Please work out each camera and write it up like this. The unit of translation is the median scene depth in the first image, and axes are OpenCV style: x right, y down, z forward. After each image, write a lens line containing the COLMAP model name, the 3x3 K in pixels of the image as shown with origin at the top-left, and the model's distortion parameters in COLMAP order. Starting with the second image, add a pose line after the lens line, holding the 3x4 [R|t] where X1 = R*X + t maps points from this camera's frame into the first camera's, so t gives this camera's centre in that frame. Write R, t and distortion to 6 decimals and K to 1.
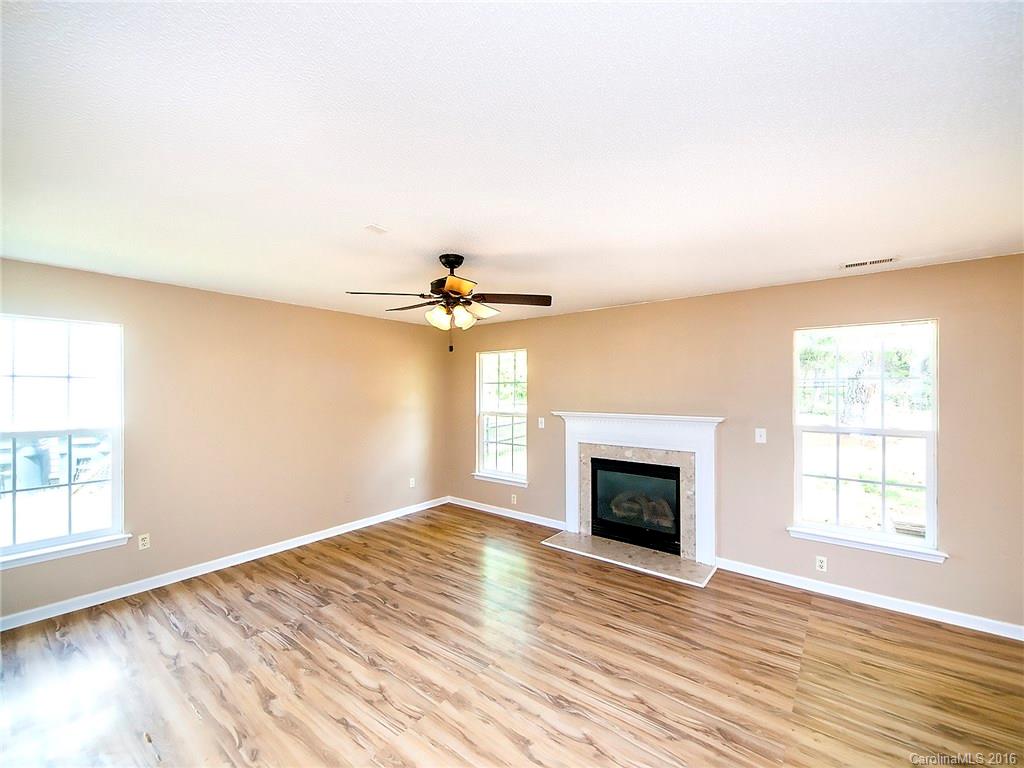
lens RADIAL K [[441.0, 0, 511.3], [0, 441.0, 383.0], [0, 0, 1]] dist [0.022545, 0.000132]
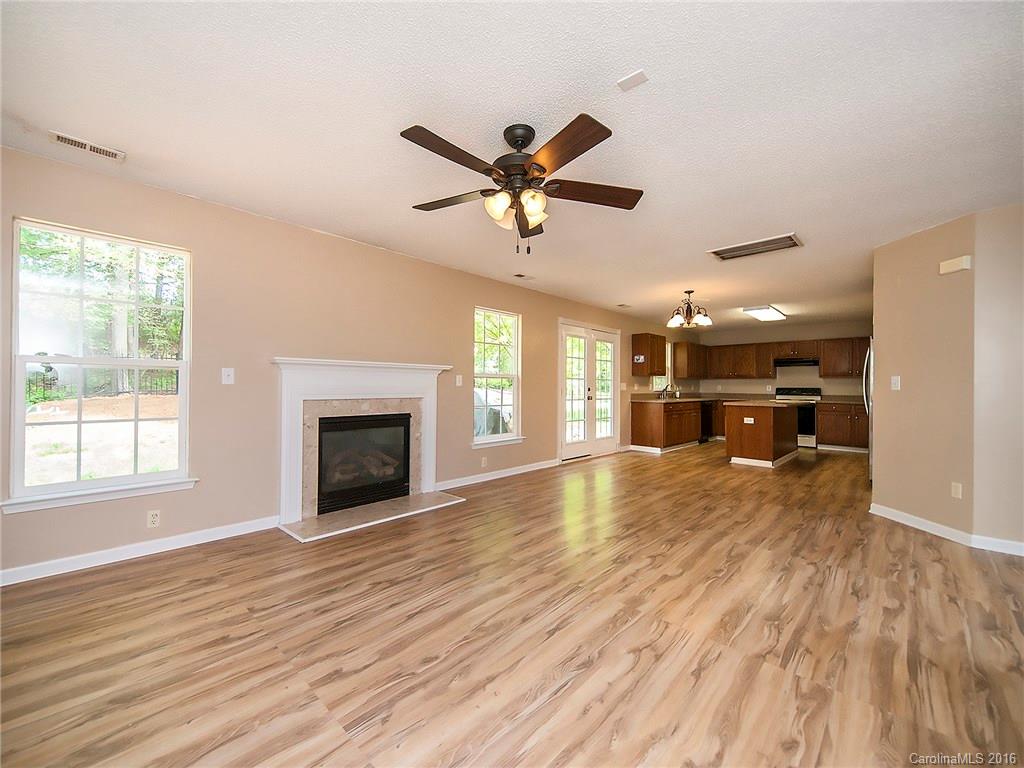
lens RADIAL K [[423.1, 0, 512.7], [0, 423.1, 383.9], [0, 0, 1]] dist [0.015679, -0.000867]
pose [[0.075235, 0.003470, 0.997160, -0.637177], [-0.015605, 0.999876, -0.002302, 0.119444], [-0.997044, -0.015387, 0.075279, 0.686877]]
